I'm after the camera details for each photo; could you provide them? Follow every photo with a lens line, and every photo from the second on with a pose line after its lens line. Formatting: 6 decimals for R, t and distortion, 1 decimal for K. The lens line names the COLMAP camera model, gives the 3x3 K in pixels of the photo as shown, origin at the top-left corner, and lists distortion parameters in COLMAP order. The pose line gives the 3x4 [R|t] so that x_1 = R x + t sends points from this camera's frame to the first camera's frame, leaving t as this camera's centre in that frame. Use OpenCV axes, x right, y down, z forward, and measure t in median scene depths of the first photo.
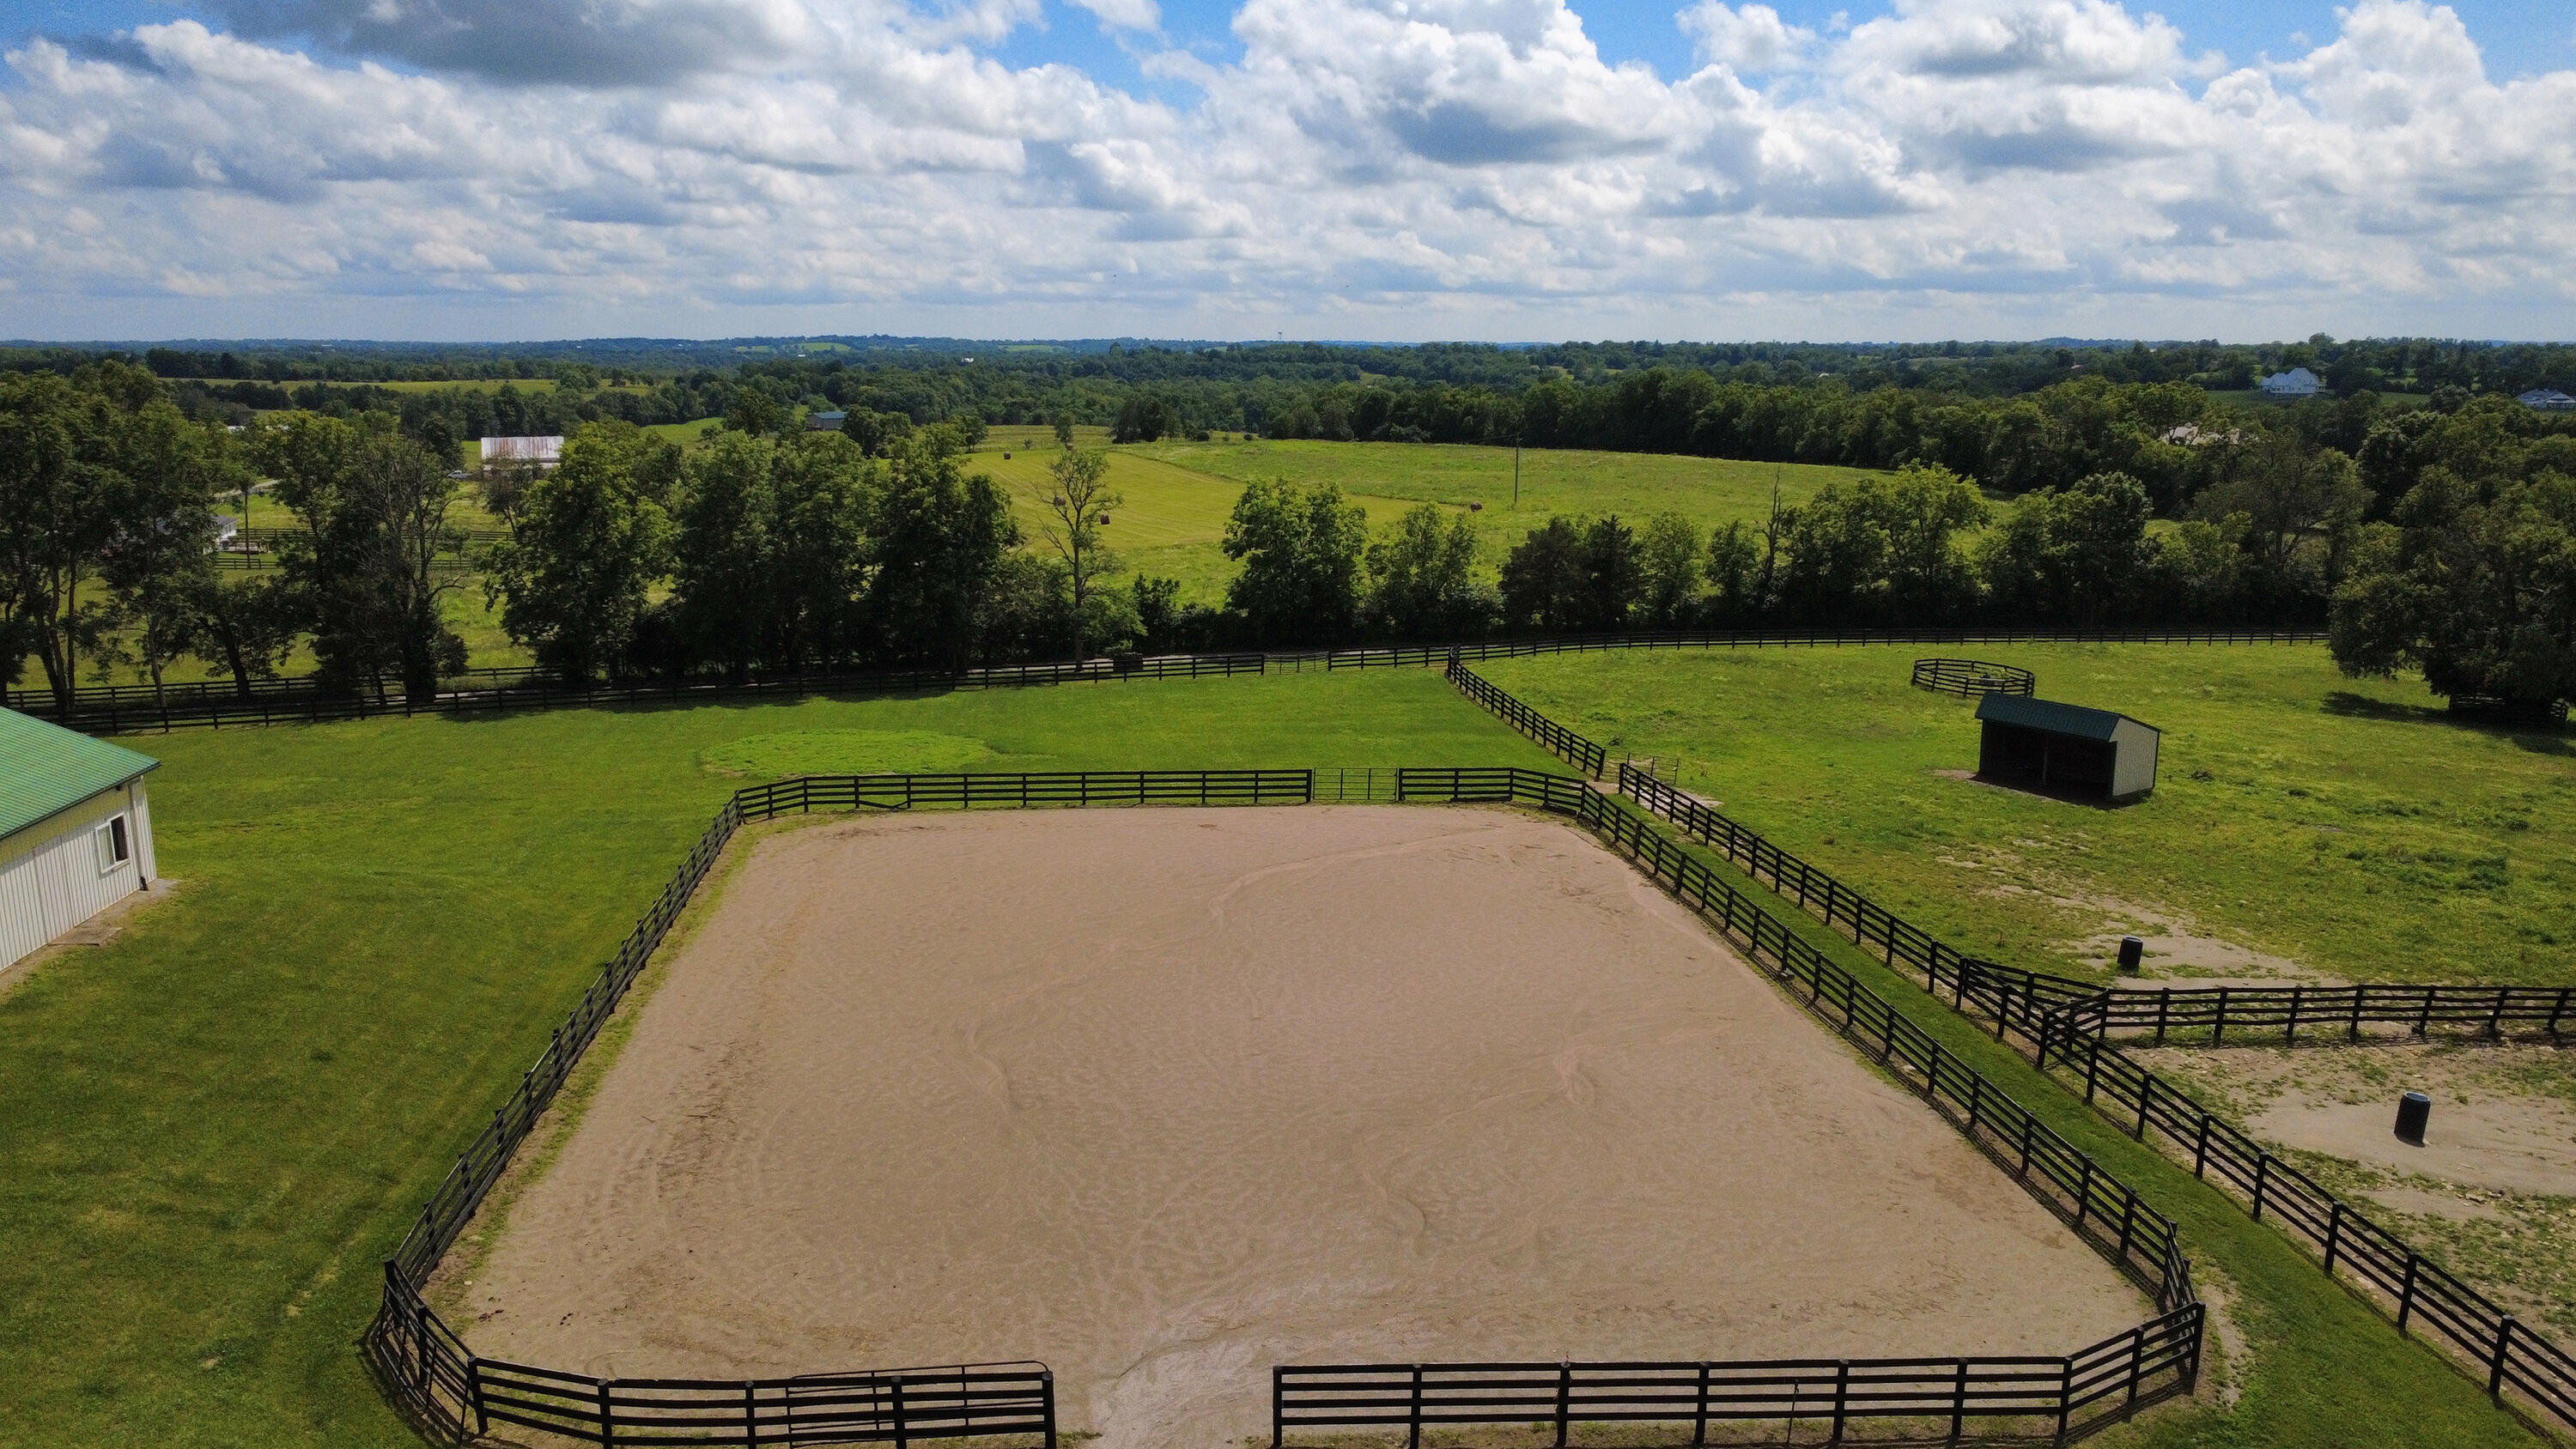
lens RADIAL K [[1890.1, 0, 1285.2], [0, 1890.1, 730.6], [0, 0, 1]] dist [0.000019, -0.002273]
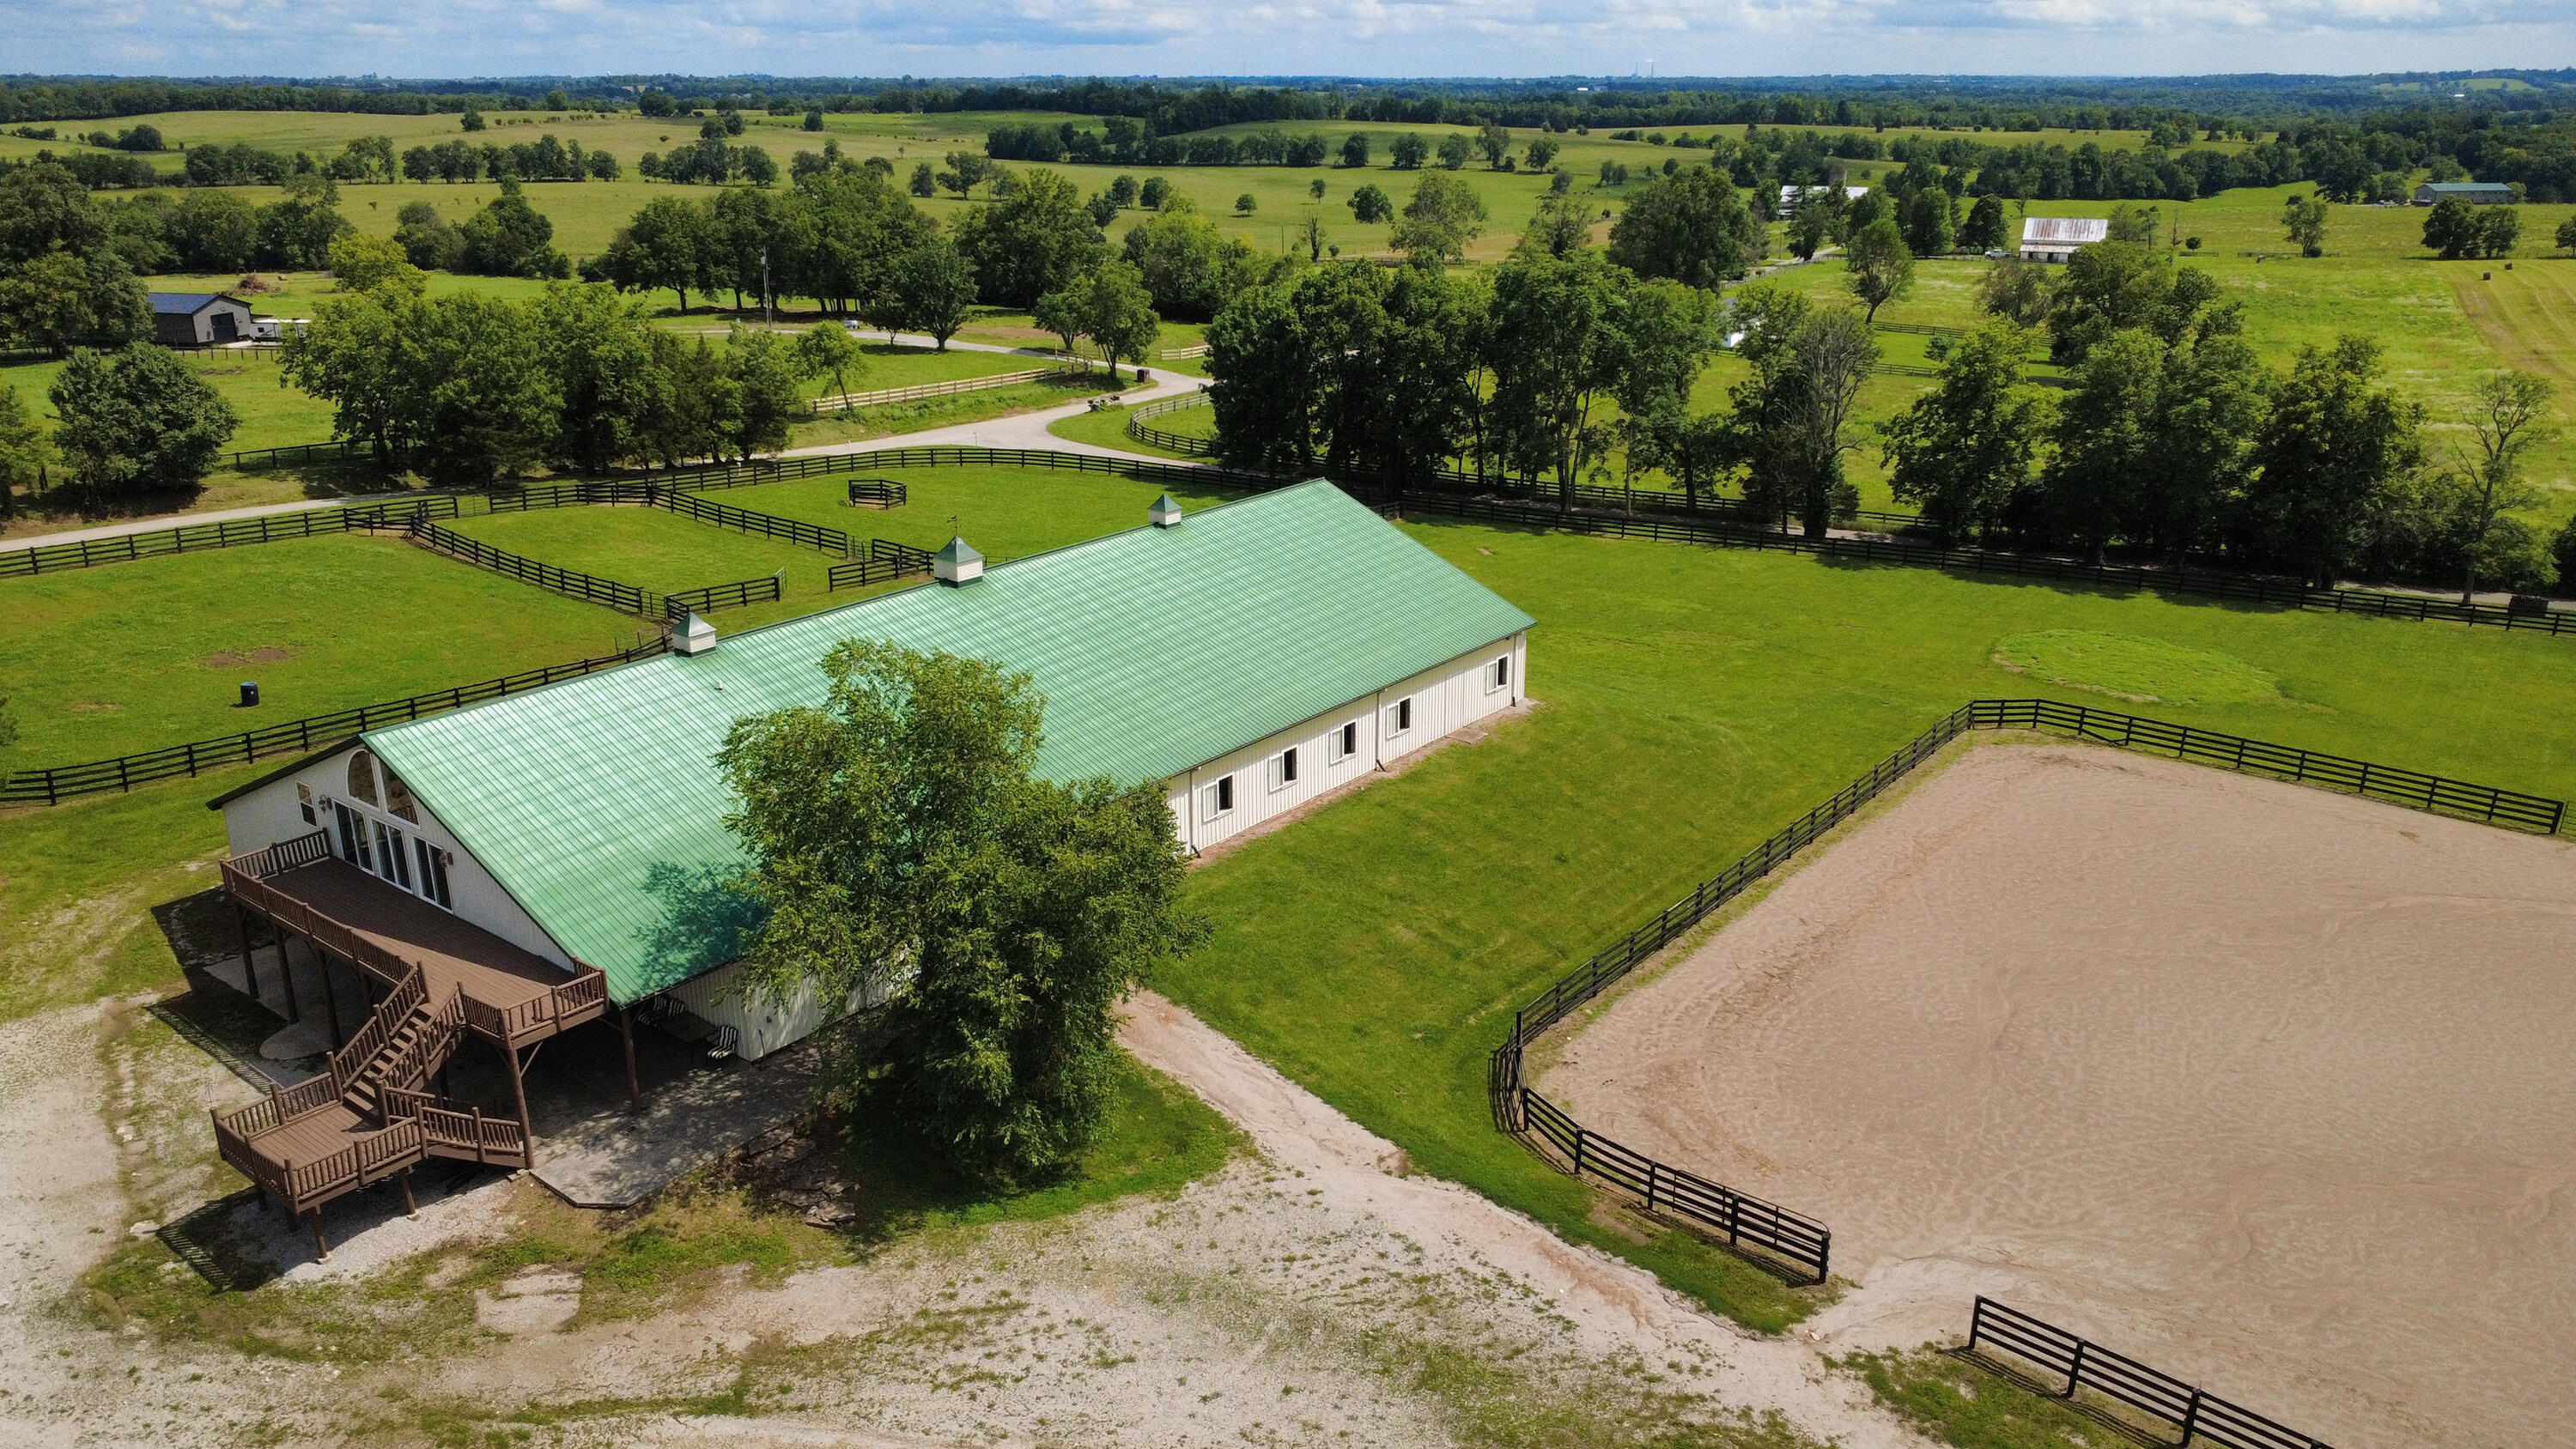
lens RADIAL K [[1890.1, 0, 1285.2], [0, 1890.1, 730.6], [0, 0, 1]] dist [0.000019, -0.002273]
pose [[0.709332, 0.230303, -0.666190, 0.136050], [-0.139942, 0.972317, 0.187126, -0.076491], [0.690843, -0.039506, 0.721924, -0.103477]]
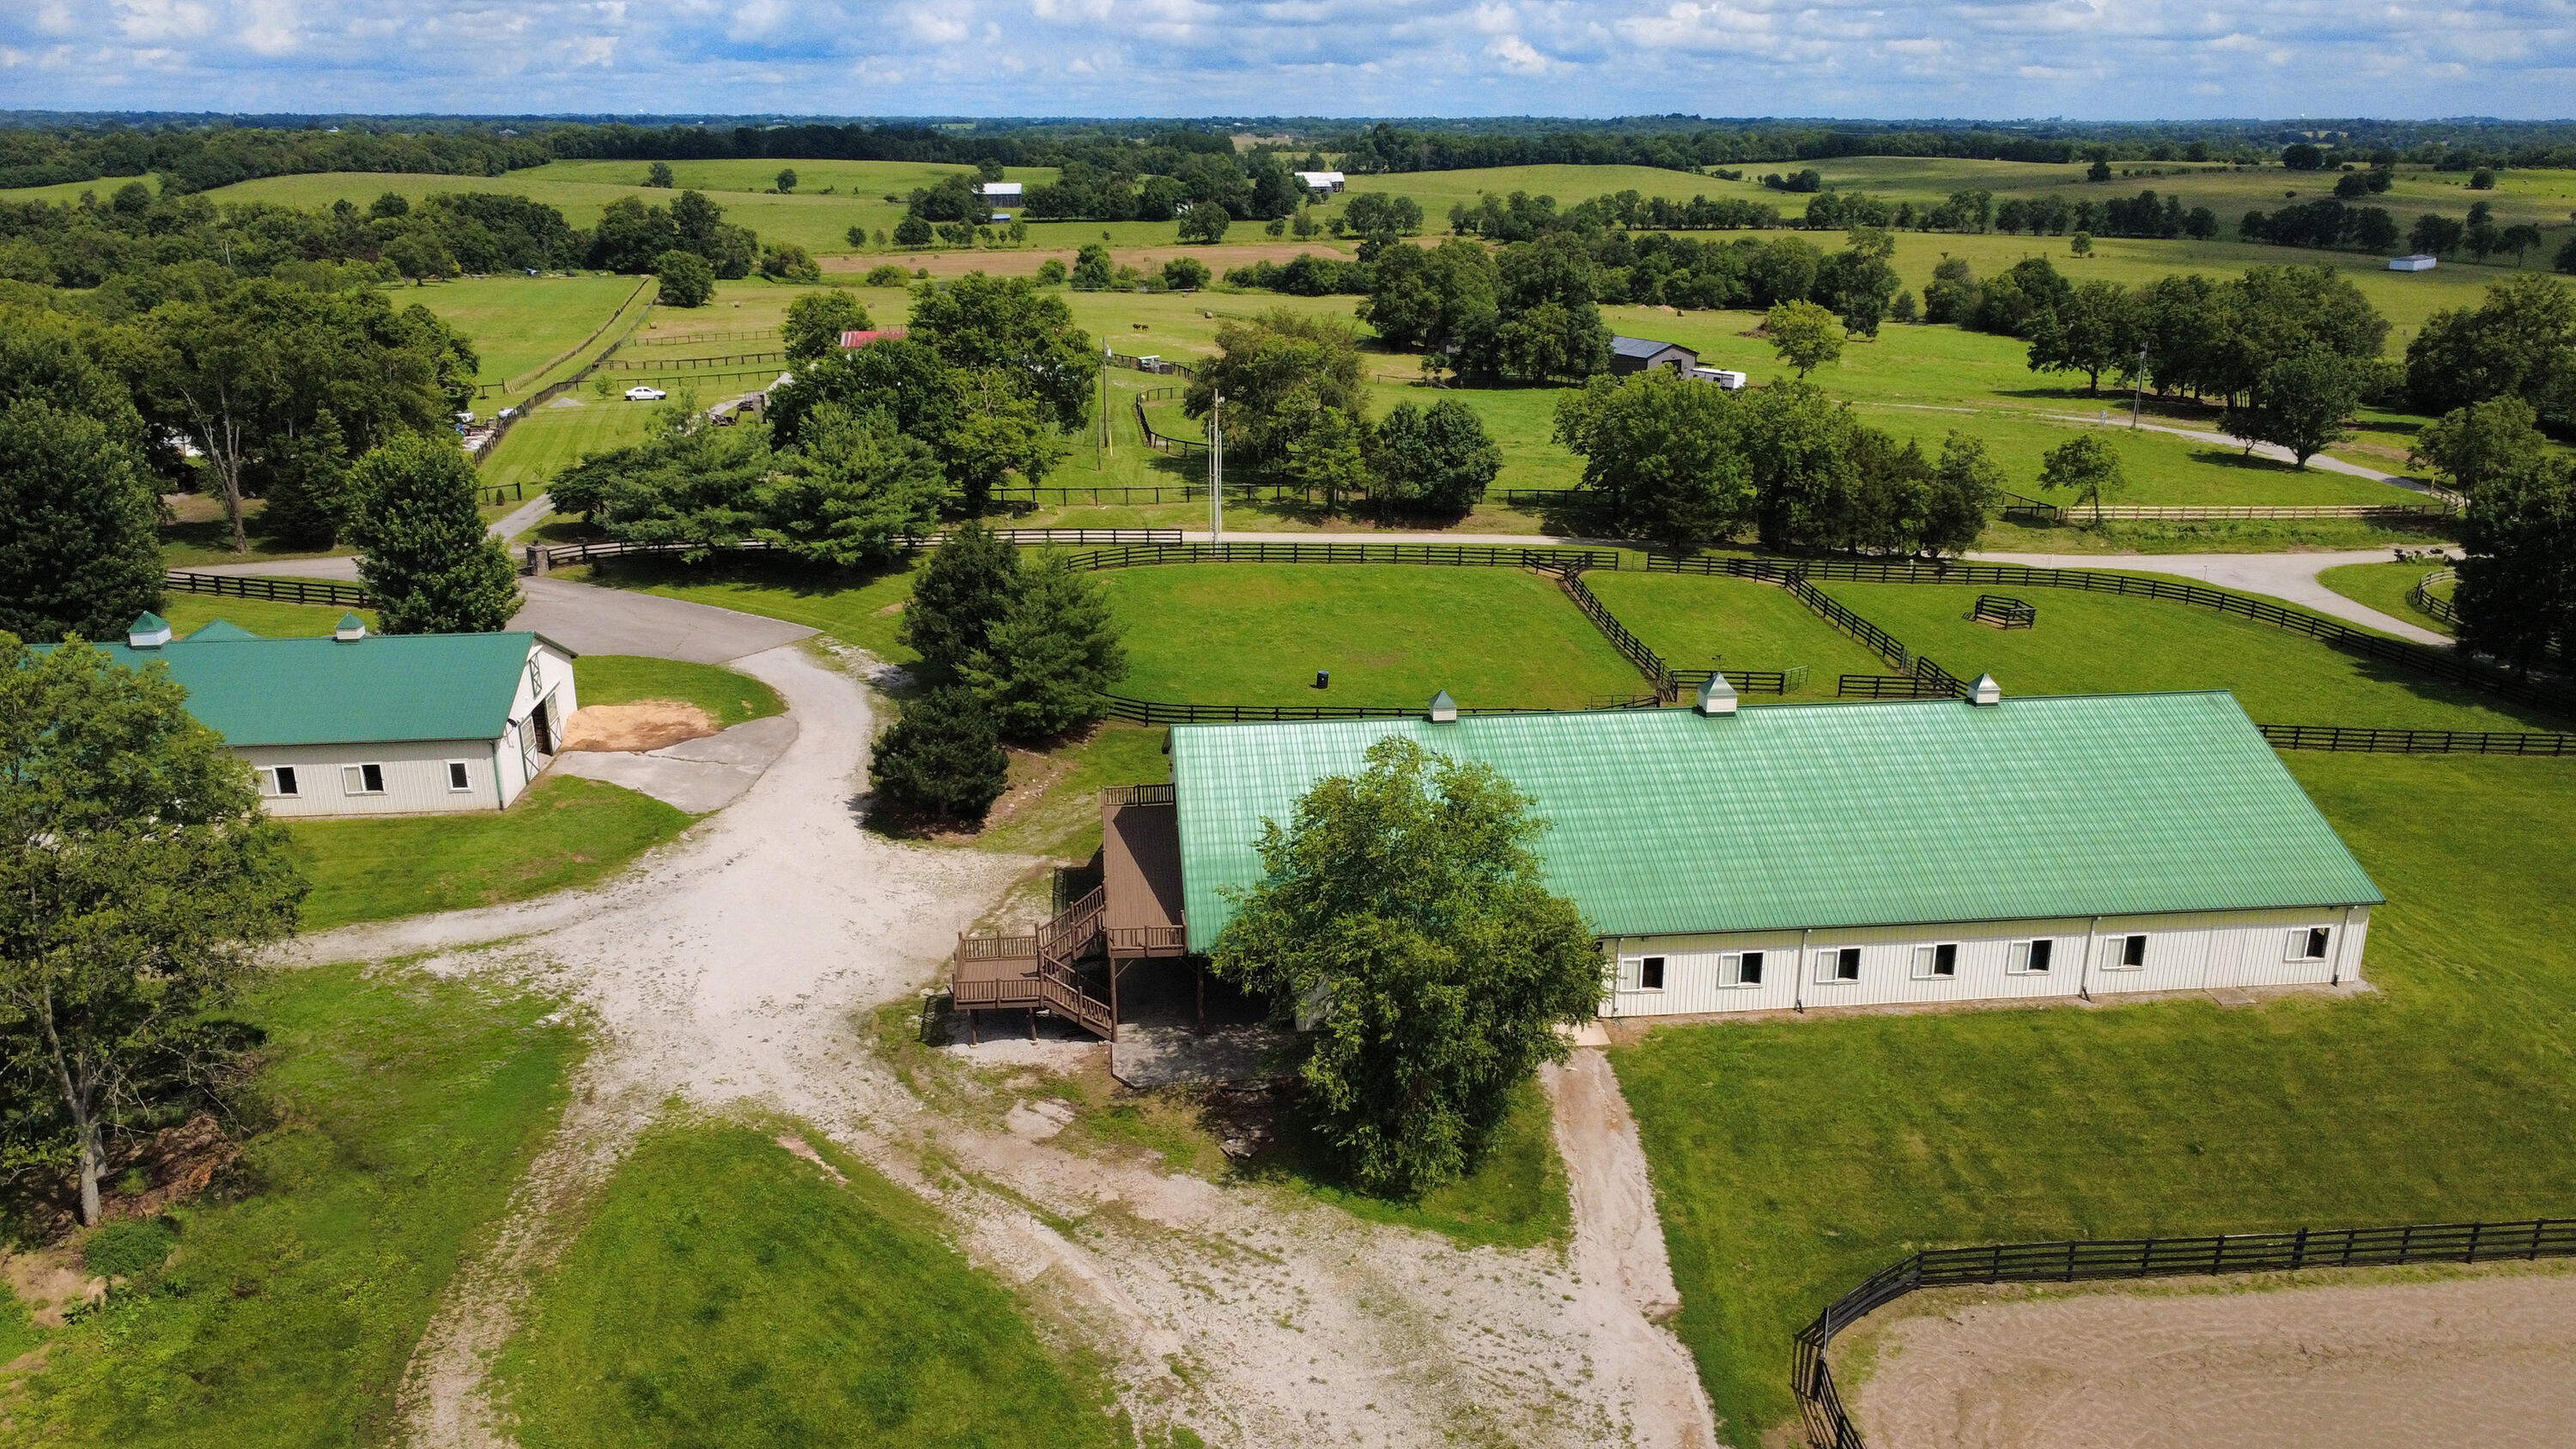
lens RADIAL K [[1890.1, 0, 1285.2], [0, 1890.1, 730.6], [0, 0, 1]] dist [0.000019, -0.002273]
pose [[-0.019292, 0.309016, -0.950861, 0.309449], [-0.197984, 0.931025, 0.306586, -0.172510], [0.980015, 0.194170, 0.043219, 0.096275]]
